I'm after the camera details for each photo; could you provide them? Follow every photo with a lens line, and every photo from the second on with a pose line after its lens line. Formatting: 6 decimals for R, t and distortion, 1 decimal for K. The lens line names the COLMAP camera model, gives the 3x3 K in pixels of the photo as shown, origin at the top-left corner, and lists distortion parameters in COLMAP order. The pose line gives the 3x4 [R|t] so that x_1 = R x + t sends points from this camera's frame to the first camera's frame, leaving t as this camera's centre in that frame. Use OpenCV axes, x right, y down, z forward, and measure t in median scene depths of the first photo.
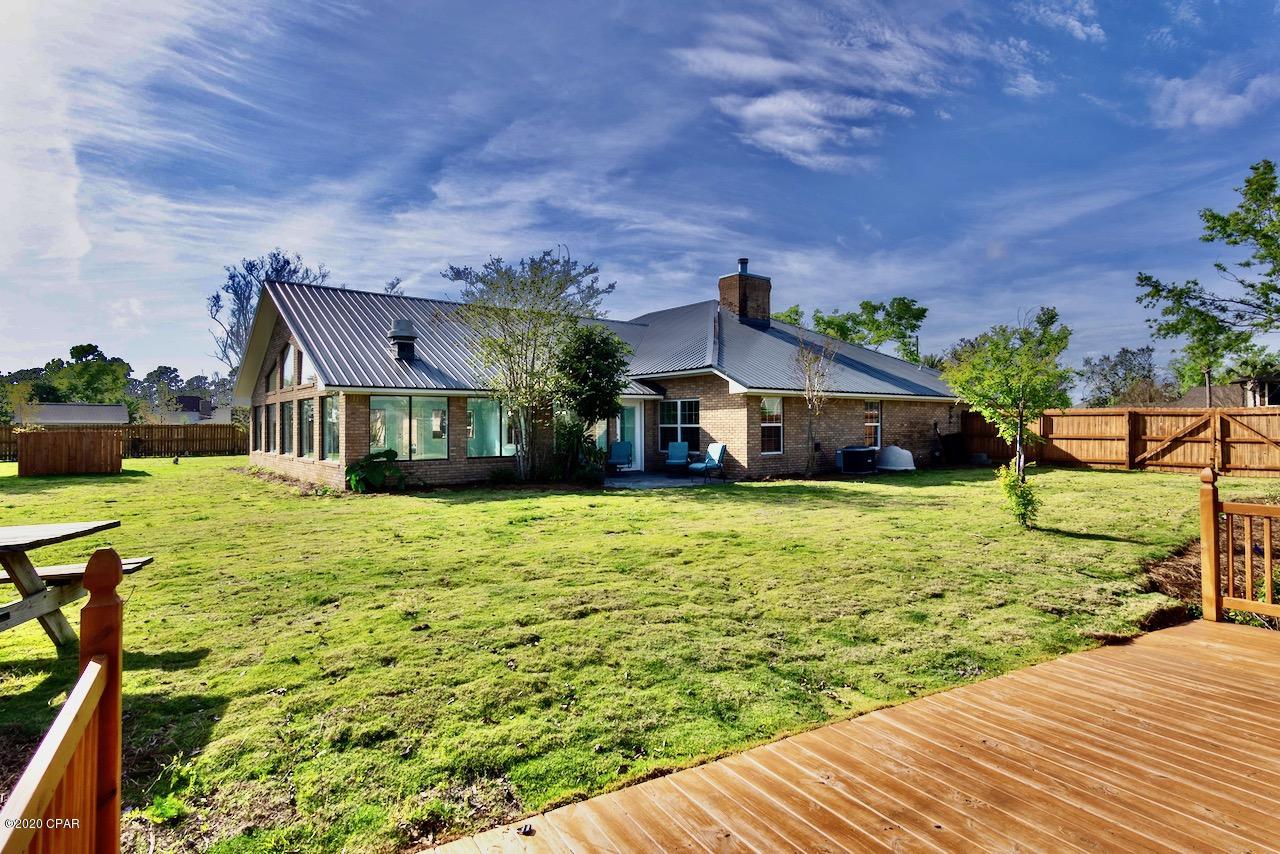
lens RADIAL K [[703.5, 0, 640.0], [0, 703.5, 427.0], [0, 0, 1]] dist [0.029509, 0.000360]
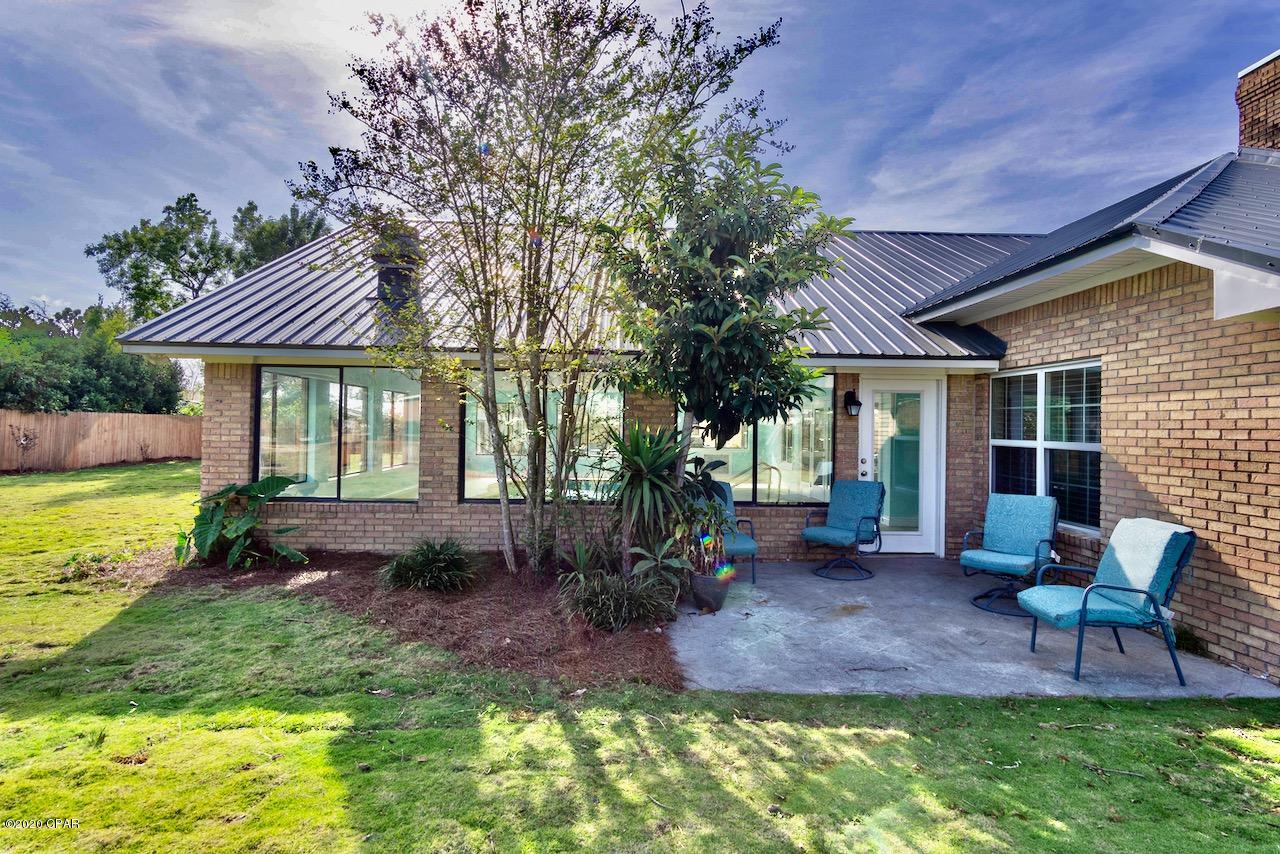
lens RADIAL K [[703.5, 0, 640.0], [0, 703.5, 427.0], [0, 0, 1]] dist [0.029509, 0.000360]
pose [[0.813469, 0.017508, -0.581344, 0.093255], [-0.022233, 0.999752, -0.001000, -0.005055], [0.581183, 0.013739, 0.813657, 0.579418]]
